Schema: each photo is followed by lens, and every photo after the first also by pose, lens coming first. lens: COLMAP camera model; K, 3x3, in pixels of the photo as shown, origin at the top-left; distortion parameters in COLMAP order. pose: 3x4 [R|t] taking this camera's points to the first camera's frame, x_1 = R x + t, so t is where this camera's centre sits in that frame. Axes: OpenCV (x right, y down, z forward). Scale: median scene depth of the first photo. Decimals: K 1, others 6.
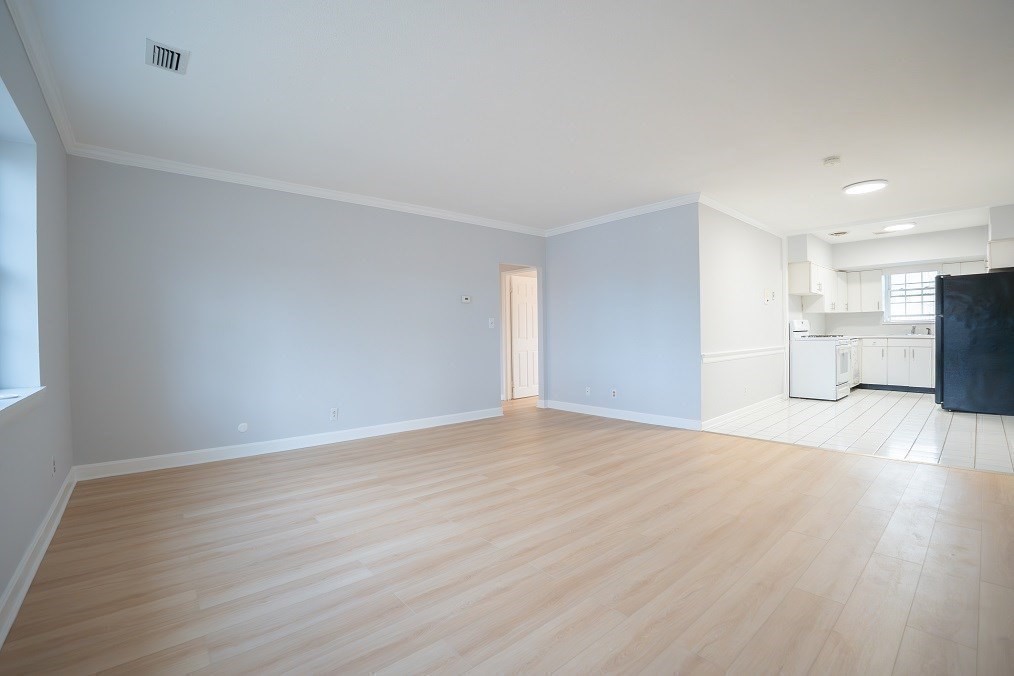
lens RADIAL K [[440.2, 0, 503.7], [0, 440.2, 341.1], [0, 0, 1]] dist [-0.043593, 0.000704]
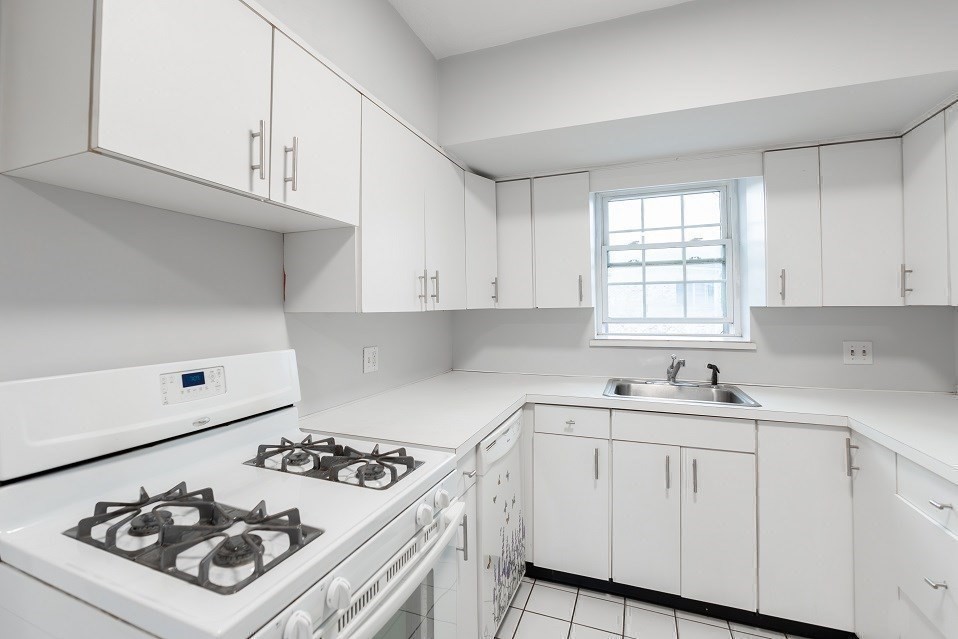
lens RADIAL K [[411.5, 0, 476.8], [0, 411.5, 298.9], [0, 0, 1]] dist [-0.000224, 0.000002]
pose [[0.883671, 0.024603, 0.467462, 1.139275], [0.000035, 0.998614, -0.052624, -0.102161], [-0.468109, 0.046519, 0.882446, 1.302546]]
